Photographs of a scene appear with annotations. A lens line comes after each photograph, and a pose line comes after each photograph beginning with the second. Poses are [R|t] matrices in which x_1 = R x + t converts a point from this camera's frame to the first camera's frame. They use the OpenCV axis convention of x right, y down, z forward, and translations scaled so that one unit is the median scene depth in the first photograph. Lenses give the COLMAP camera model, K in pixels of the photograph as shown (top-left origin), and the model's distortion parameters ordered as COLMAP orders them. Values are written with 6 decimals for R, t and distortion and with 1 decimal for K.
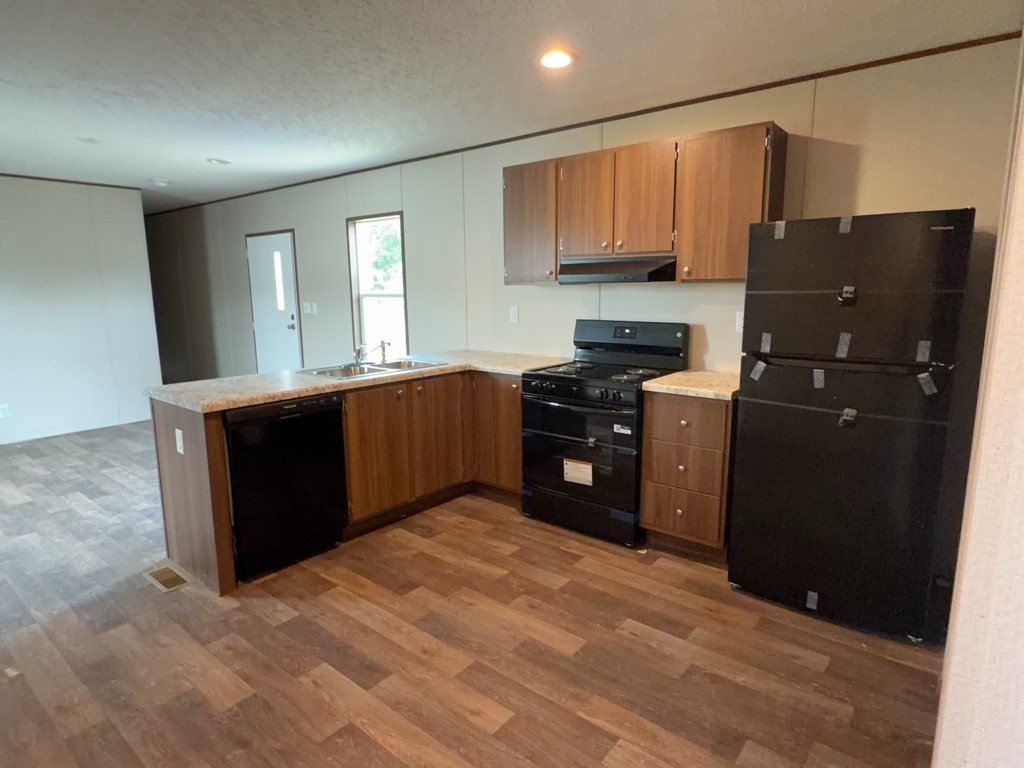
lens RADIAL K [[579.1, 0, 517.1], [0, 579.1, 405.3], [0, 0, 1]] dist [0.000457, 0.003587]
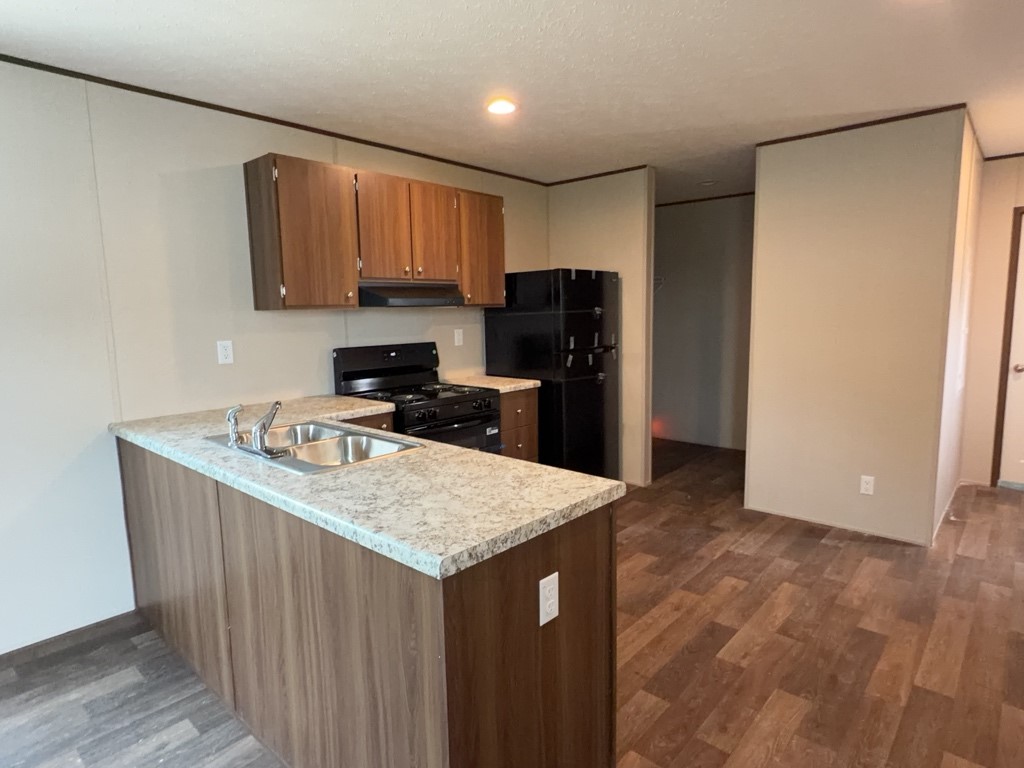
lens RADIAL K [[579.1, 0, 514.2], [0, 579.1, 391.5], [0, 0, 1]] dist [0.000457, 0.003587]
pose [[0.044862, -0.147034, 0.988114, -1.207668], [0.209792, 0.968440, 0.134581, -0.230201], [-0.976716, 0.201261, 0.074293, 1.073802]]
